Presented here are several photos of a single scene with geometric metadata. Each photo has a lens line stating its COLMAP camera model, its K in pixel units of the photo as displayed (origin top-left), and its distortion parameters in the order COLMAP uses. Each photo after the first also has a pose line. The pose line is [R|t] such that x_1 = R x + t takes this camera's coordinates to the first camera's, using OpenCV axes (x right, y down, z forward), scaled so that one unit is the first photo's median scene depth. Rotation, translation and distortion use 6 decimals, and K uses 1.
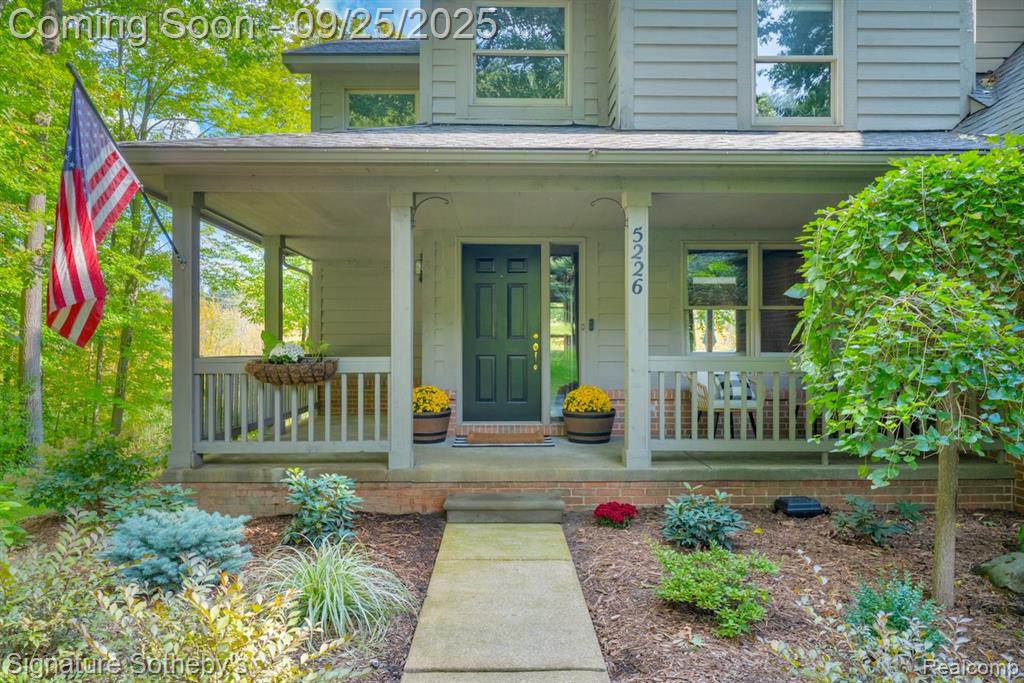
lens RADIAL K [[719.3, 0, 512.0], [0, 719.3, 341.5], [0, 0, 1]] dist [0.002177, 0.000977]
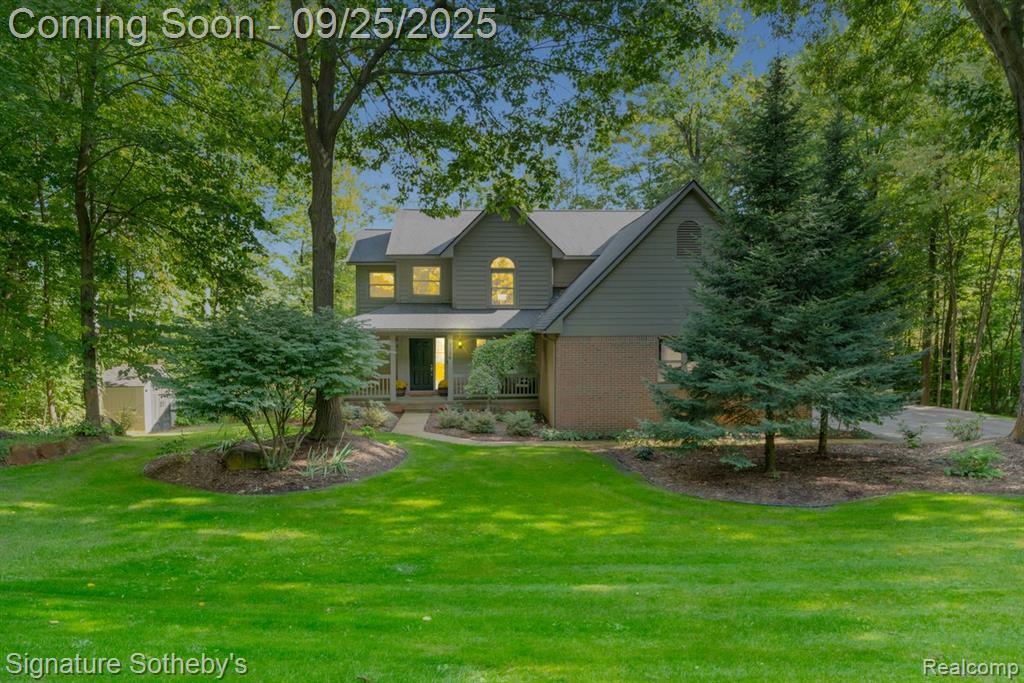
lens RADIAL K [[654.2, 0, 512.0], [0, 654.2, 341.5], [0, 0, 1]] dist [0.000844, 0.000380]
pose [[0.998917, -0.003951, 0.046367, 0.317139], [0.002201, 0.999285, 0.037734, -0.278769], [-0.046483, -0.037591, 0.998212, -2.490304]]
